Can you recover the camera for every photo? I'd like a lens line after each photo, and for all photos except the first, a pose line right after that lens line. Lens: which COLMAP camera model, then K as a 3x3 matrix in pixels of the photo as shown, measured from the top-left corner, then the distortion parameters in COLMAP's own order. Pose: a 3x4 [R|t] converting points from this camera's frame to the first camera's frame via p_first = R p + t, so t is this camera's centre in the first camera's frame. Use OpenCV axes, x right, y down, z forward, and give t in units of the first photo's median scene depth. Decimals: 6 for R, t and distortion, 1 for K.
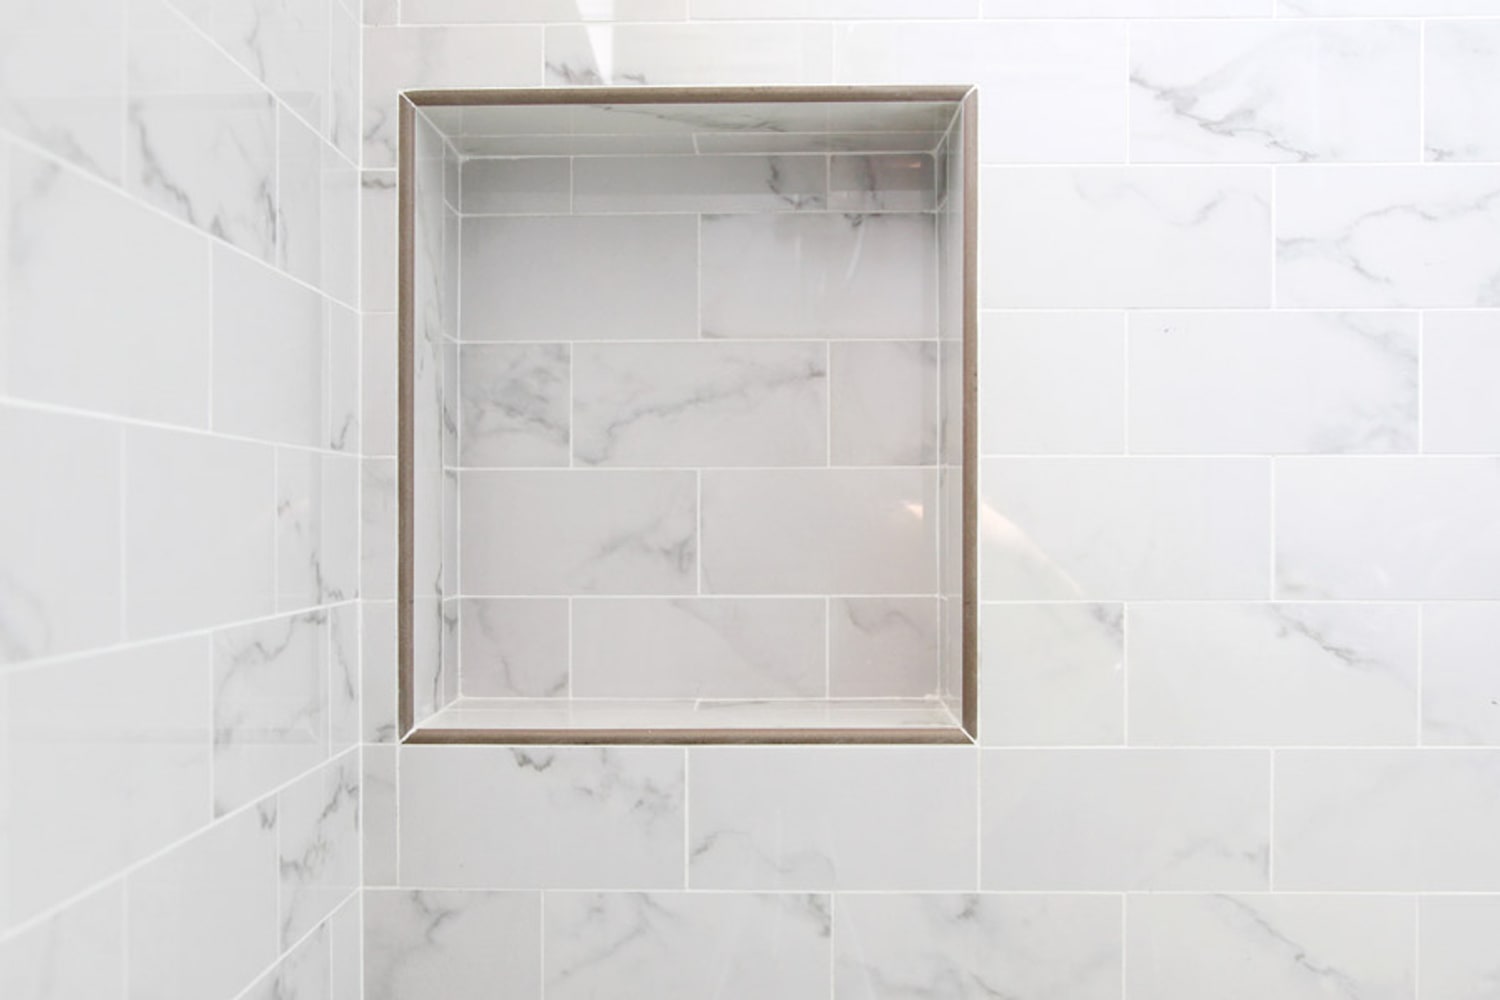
lens RADIAL K [[1482.3, 0, 748.9], [0, 1482.3, 524.1], [0, 0, 1]] dist [-0.057280, 0.004088]
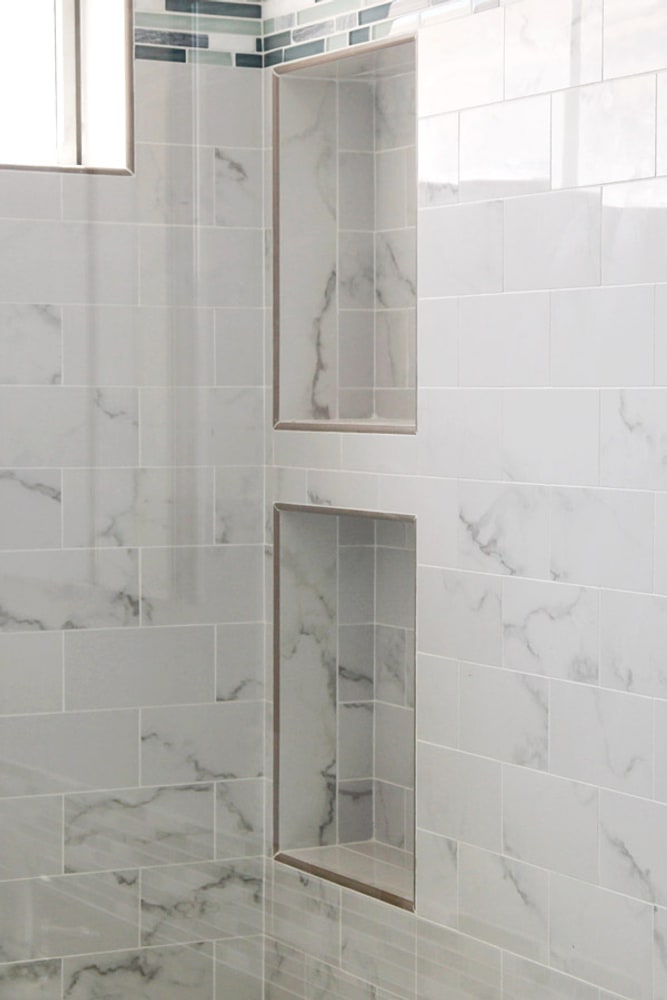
lens RADIAL K [[2600.3, 0, 333.5], [0, 2600.3, 500.0], [0, 0, 1]] dist [0.314080, -0.881487]
pose [[0.463371, 0.032714, -0.885560, 2.719347], [0.001223, 0.999294, 0.037555, -0.428553], [0.886164, -0.018485, 0.463004, -0.440181]]
